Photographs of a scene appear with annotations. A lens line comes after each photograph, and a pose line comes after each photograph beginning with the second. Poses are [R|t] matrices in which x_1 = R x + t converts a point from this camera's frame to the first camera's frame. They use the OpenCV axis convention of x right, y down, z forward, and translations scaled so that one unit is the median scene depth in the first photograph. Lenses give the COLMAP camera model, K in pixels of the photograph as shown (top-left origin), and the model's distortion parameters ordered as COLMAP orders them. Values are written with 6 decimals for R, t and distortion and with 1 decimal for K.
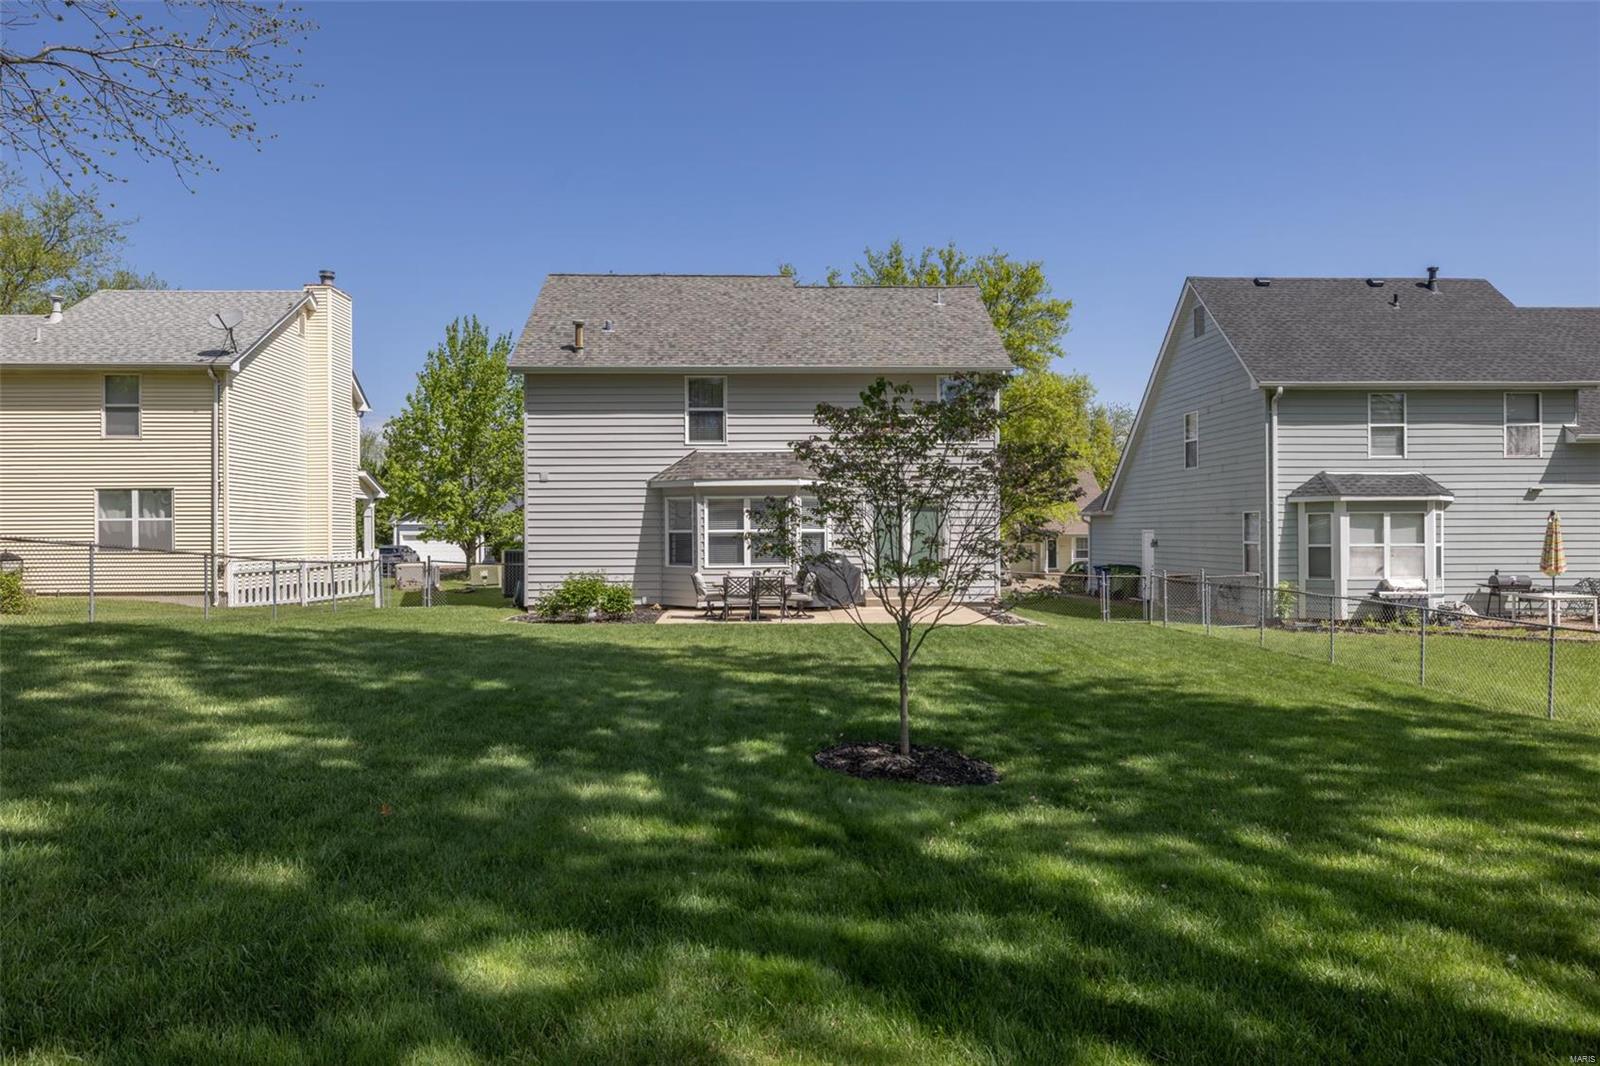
lens RADIAL K [[1102.3, 0, 799.5], [0, 1102.3, 534.7], [0, 0, 1]] dist [0.011885, 0.004001]
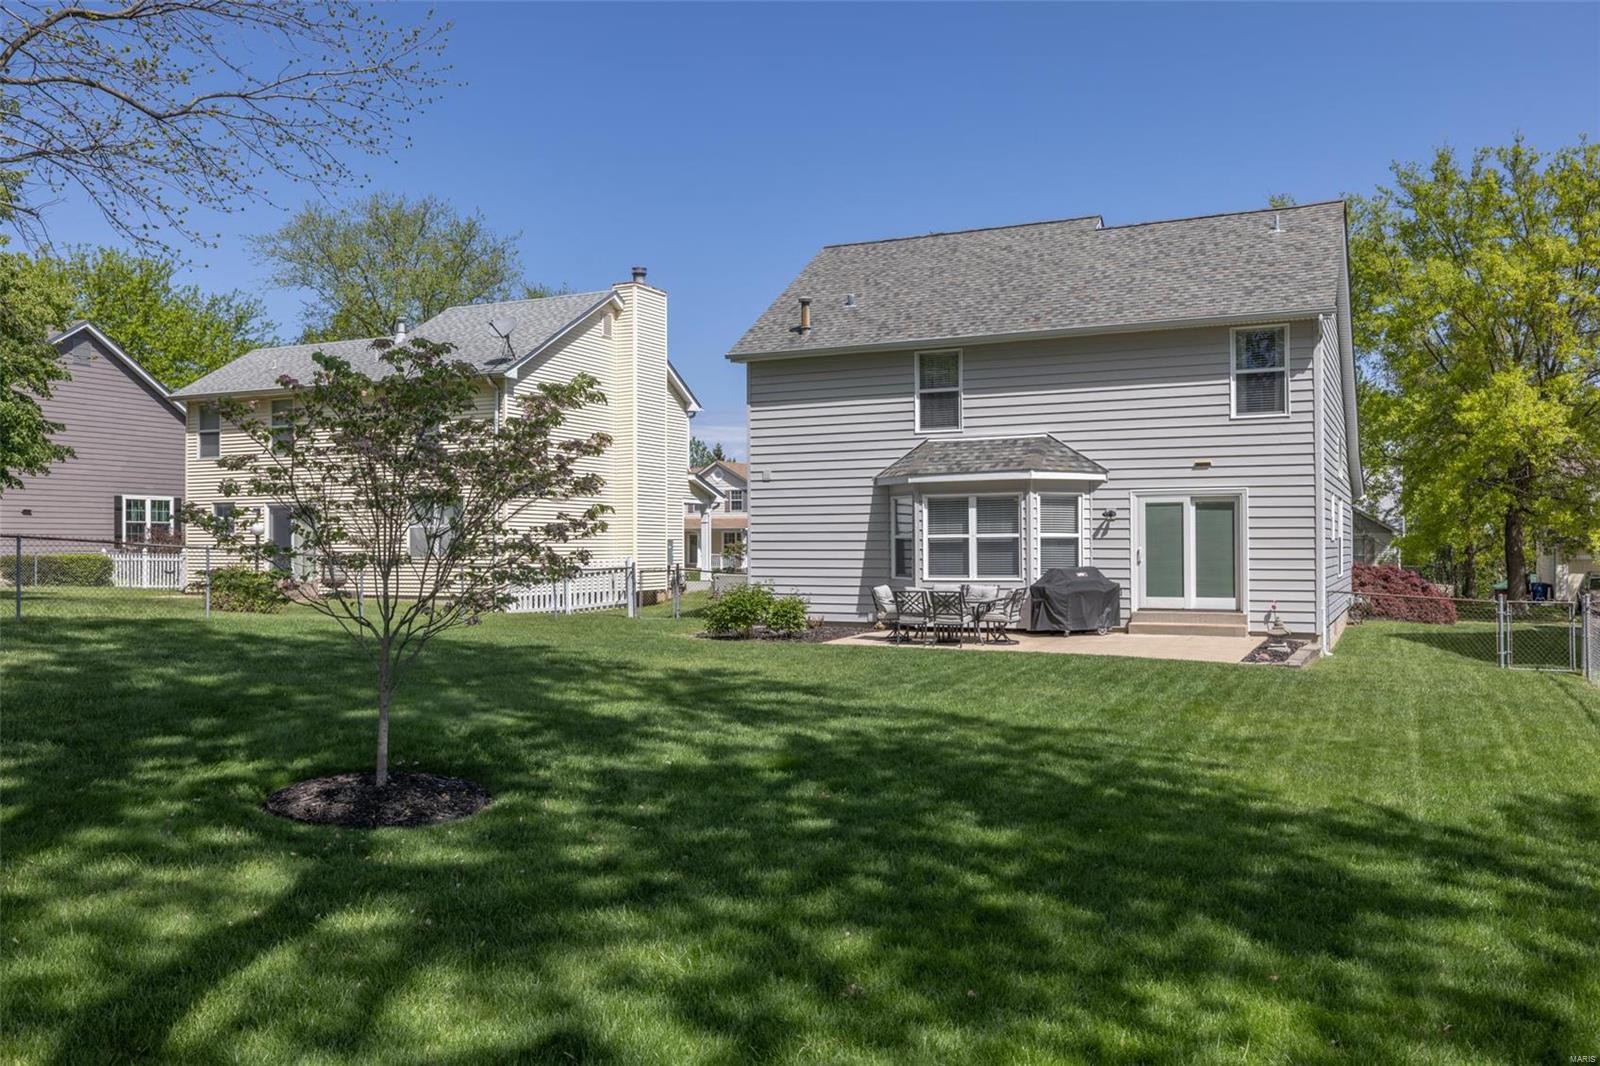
lens RADIAL K [[1284.8, 0, 800.9], [0, 1284.8, 539.8], [0, 0, 1]] dist [0.003566, 0.005272]
pose [[0.886041, -0.000637, -0.463606, 0.272978], [-0.000991, 0.999994, -0.003268, 0.002530], [0.463605, 0.003355, 0.886035, 0.092794]]
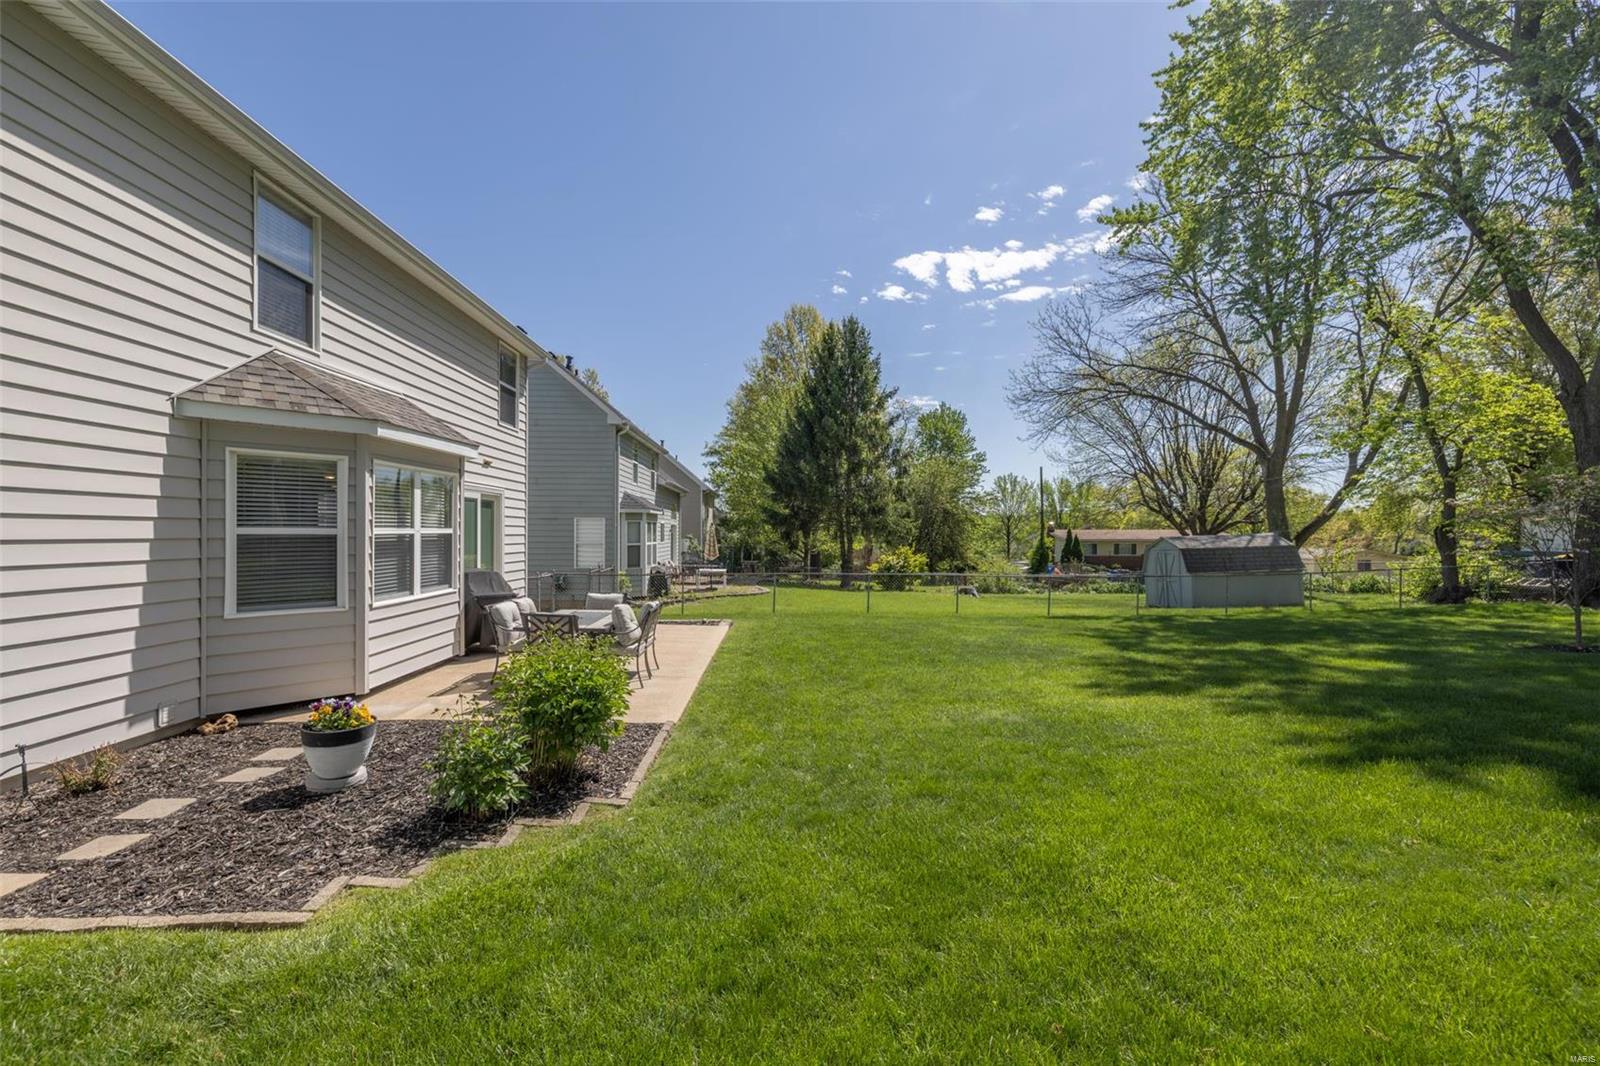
lens RADIAL K [[663.1, 0, 795.3], [0, 663.1, 532.5], [0, 0, 1]] dist [0.002572, 0.000176]
pose [[0.002626, 0.003763, 0.999989, -0.362469], [0.001627, 0.999992, -0.003767, -0.001294], [-0.999995, 0.001637, 0.002620, 0.787581]]
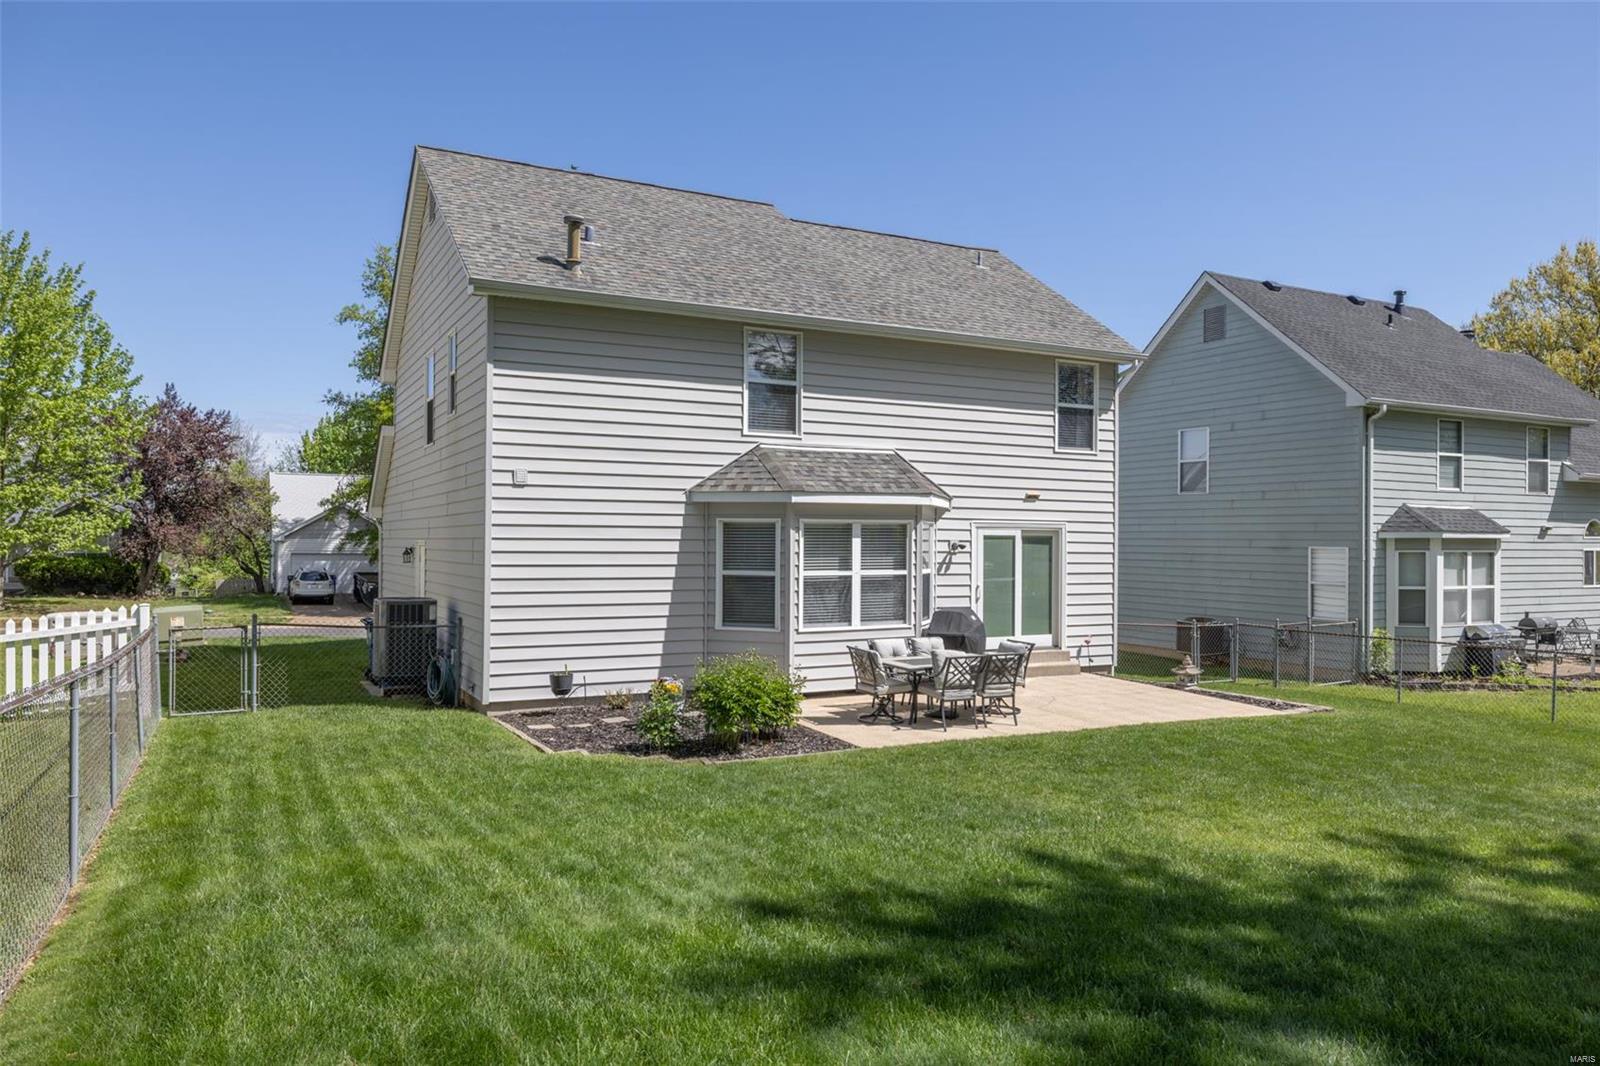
lens RADIAL K [[1102.3, 0, 805.2], [0, 1102.3, 538.5], [0, 0, 1]] dist [0.011885, 0.004001]
pose [[0.898177, 0.012184, 0.439465, -0.348757], [-0.010350, 0.999925, -0.006570, -0.018618], [-0.439512, 0.001353, 0.898236, 0.416805]]
